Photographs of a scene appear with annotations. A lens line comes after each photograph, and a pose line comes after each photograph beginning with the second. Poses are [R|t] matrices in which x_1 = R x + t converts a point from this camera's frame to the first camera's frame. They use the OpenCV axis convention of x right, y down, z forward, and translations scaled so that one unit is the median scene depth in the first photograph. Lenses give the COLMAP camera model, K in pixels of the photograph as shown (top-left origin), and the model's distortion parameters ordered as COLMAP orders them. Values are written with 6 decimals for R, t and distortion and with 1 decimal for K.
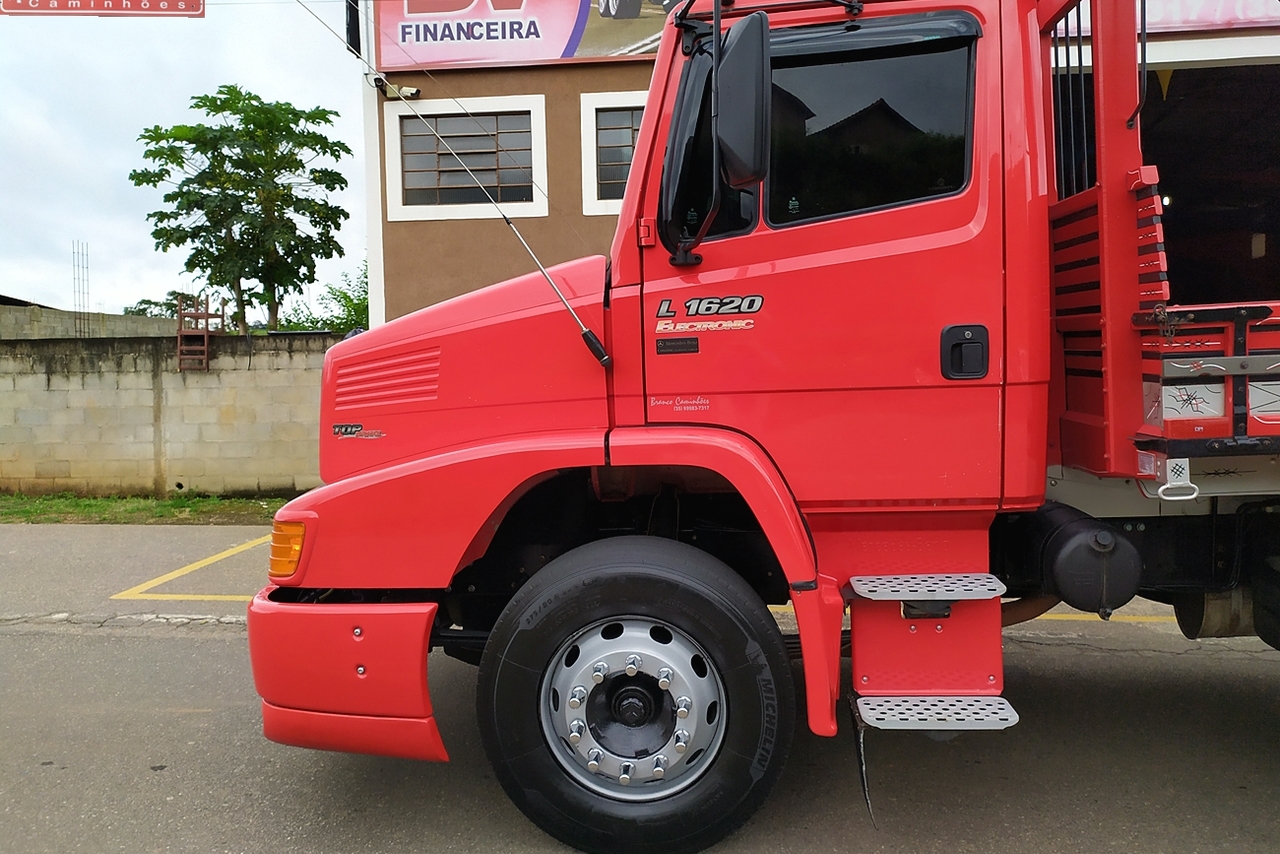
lens RADIAL K [[1032.1, 0, 640.0], [0, 1032.1, 427.0], [0, 0, 1]] dist [0.191098, -0.293155]
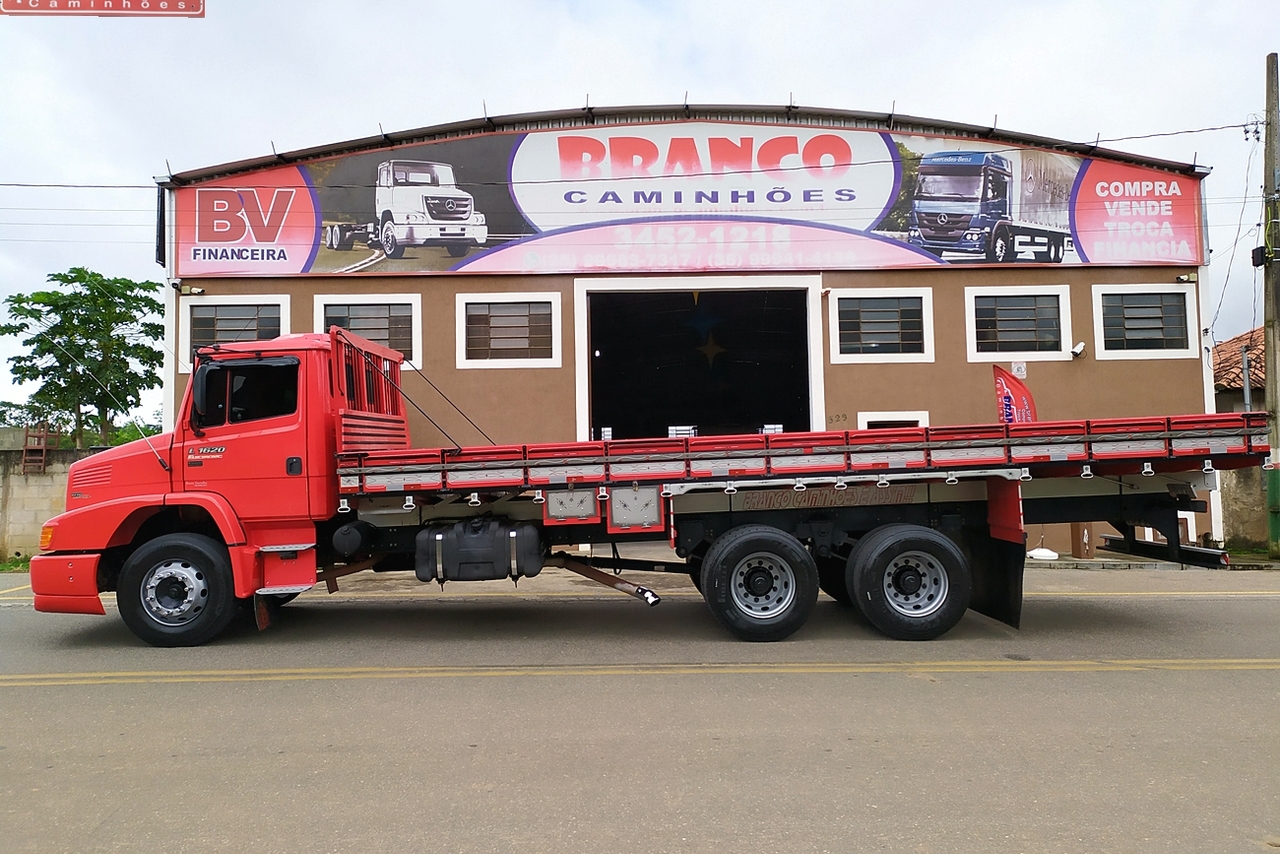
lens RADIAL K [[974.6, 0, 617.0], [0, 974.6, 432.3], [0, 0, 1]] dist [0.047808, -0.005931]
pose [[0.992783, 0.009987, 0.119505, 0.215623], [0.001797, 0.995175, -0.098099, 0.025810], [-0.119908, 0.097606, 0.987975, -0.456323]]
